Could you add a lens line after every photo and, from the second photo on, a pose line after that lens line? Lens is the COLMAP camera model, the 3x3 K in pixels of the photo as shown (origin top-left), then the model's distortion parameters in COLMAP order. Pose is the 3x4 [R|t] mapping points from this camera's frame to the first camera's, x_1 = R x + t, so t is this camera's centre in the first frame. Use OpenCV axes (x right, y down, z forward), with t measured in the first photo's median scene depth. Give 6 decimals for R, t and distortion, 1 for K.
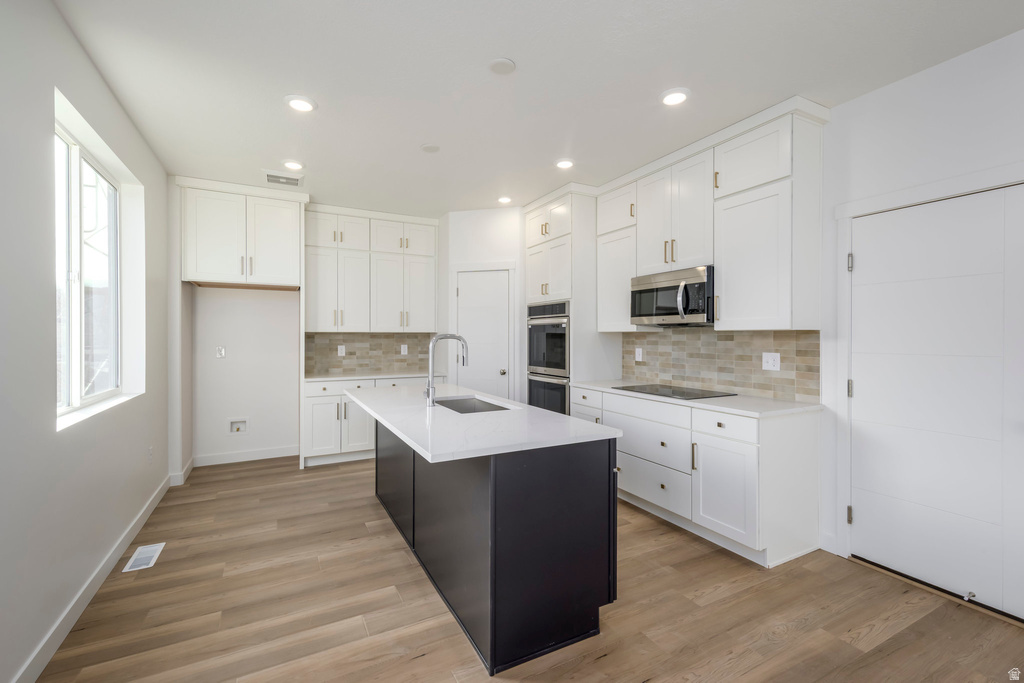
lens RADIAL K [[445.5, 0, 507.6], [0, 445.5, 337.9], [0, 0, 1]] dist [-0.000315, -0.000856]
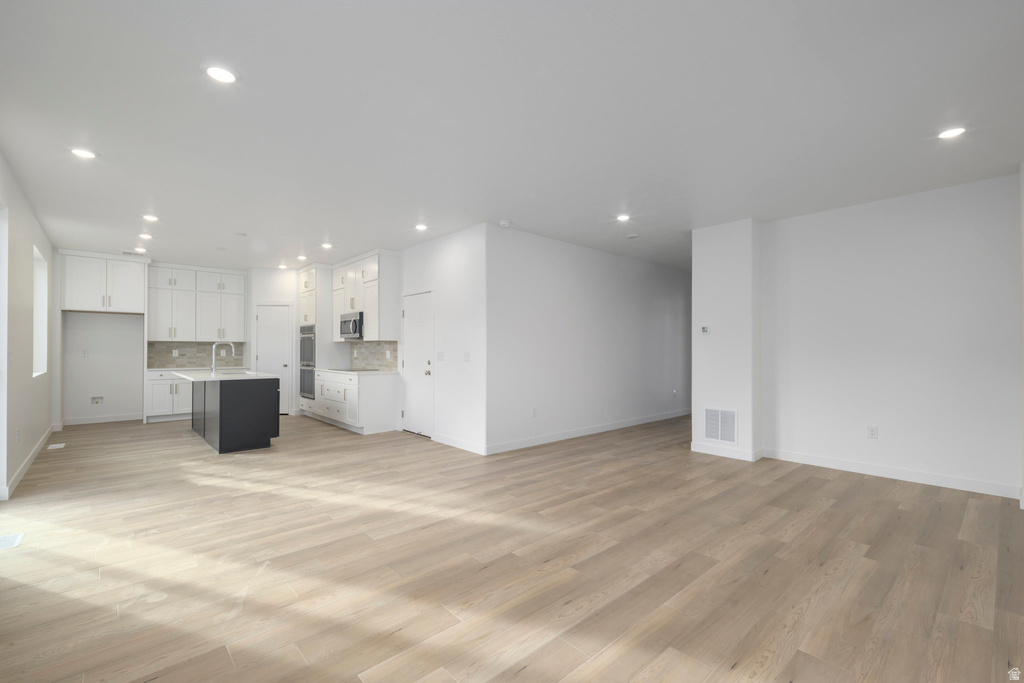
lens RADIAL K [[445.5, 0, 520.3], [0, 445.5, 346.6], [0, 0, 1]] dist [-0.000315, -0.000856]
pose [[0.963860, 0.002393, 0.266399, 0.437544], [-0.000024, 0.999960, -0.008895, 0.022488], [-0.266410, 0.008567, 0.963822, -0.960291]]
